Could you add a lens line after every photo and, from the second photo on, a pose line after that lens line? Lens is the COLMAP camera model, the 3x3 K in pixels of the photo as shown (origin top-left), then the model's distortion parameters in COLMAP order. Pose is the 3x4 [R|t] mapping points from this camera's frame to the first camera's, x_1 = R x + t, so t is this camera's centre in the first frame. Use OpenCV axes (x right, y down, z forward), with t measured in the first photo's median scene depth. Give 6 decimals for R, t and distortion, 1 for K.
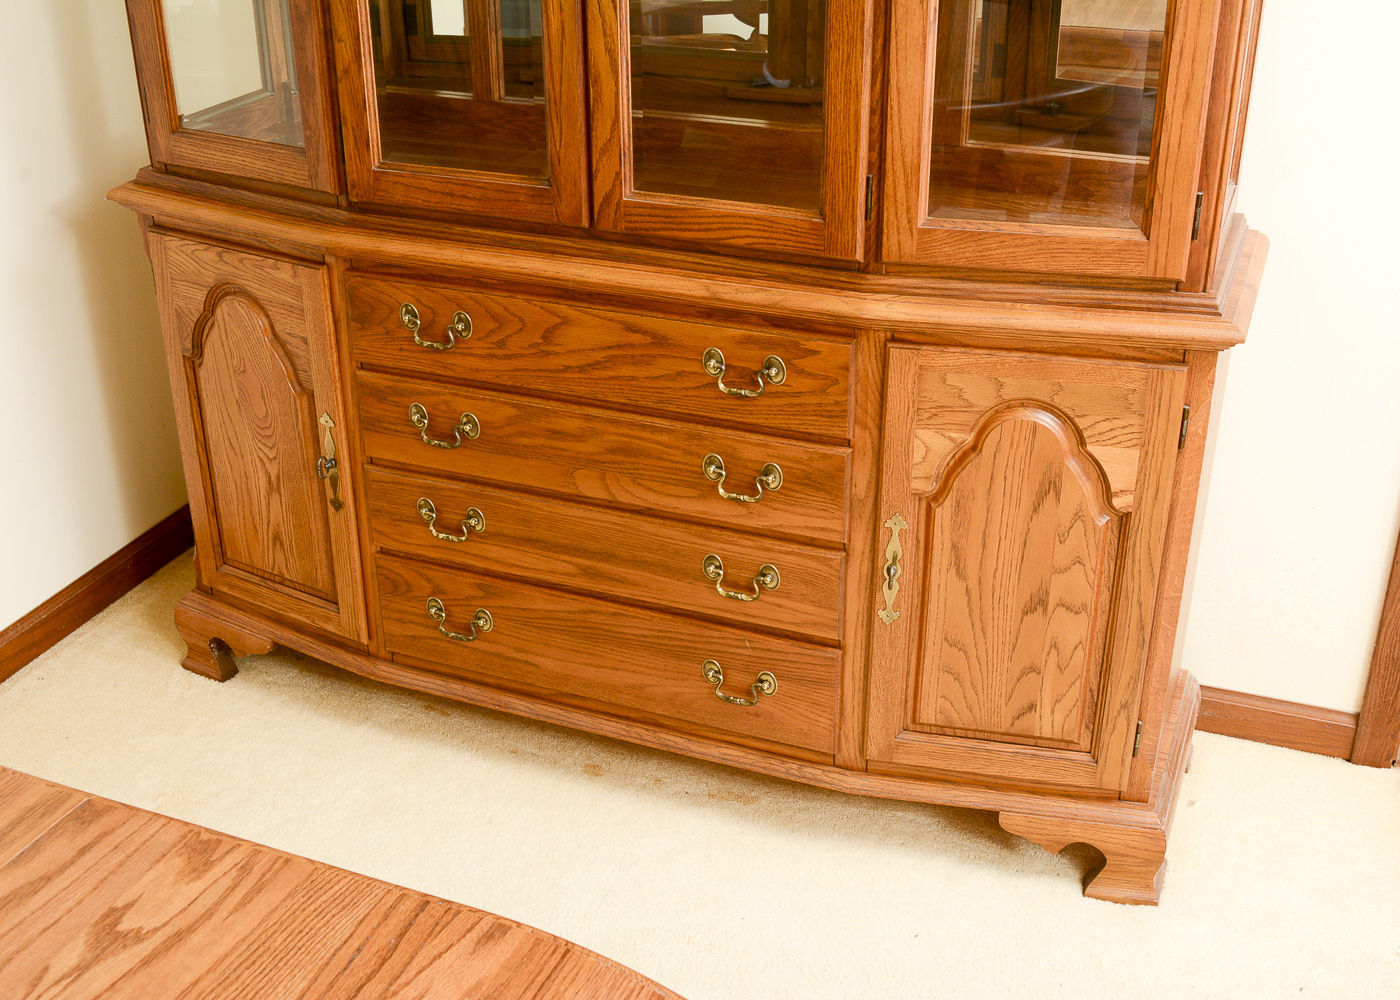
lens RADIAL K [[1616.5, 0, 700.0], [0, 1616.5, 500.0], [0, 0, 1]] dist [-0.057476, 0.010036]
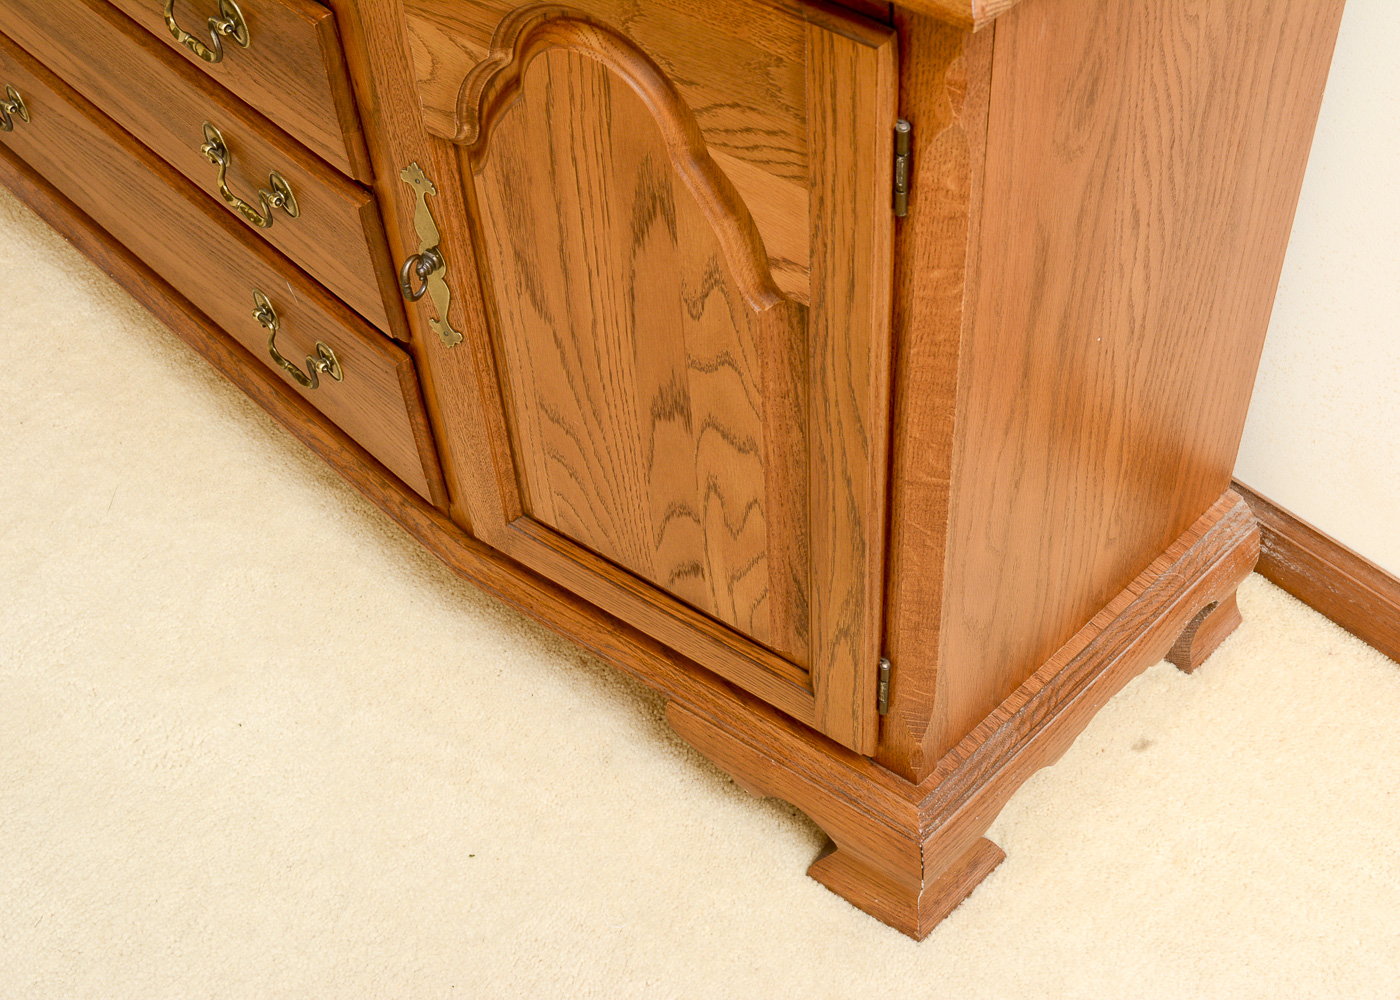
lens RADIAL K [[2037.9, 0, 700.0], [0, 2037.9, 500.0], [0, 0, 1]] dist [-0.026914, 0.014493]
pose [[0.915650, 0.279509, -0.288896, 0.390340], [-0.132458, 0.888344, 0.439658, -0.174227], [0.379527, -0.364306, 0.850435, 0.469362]]
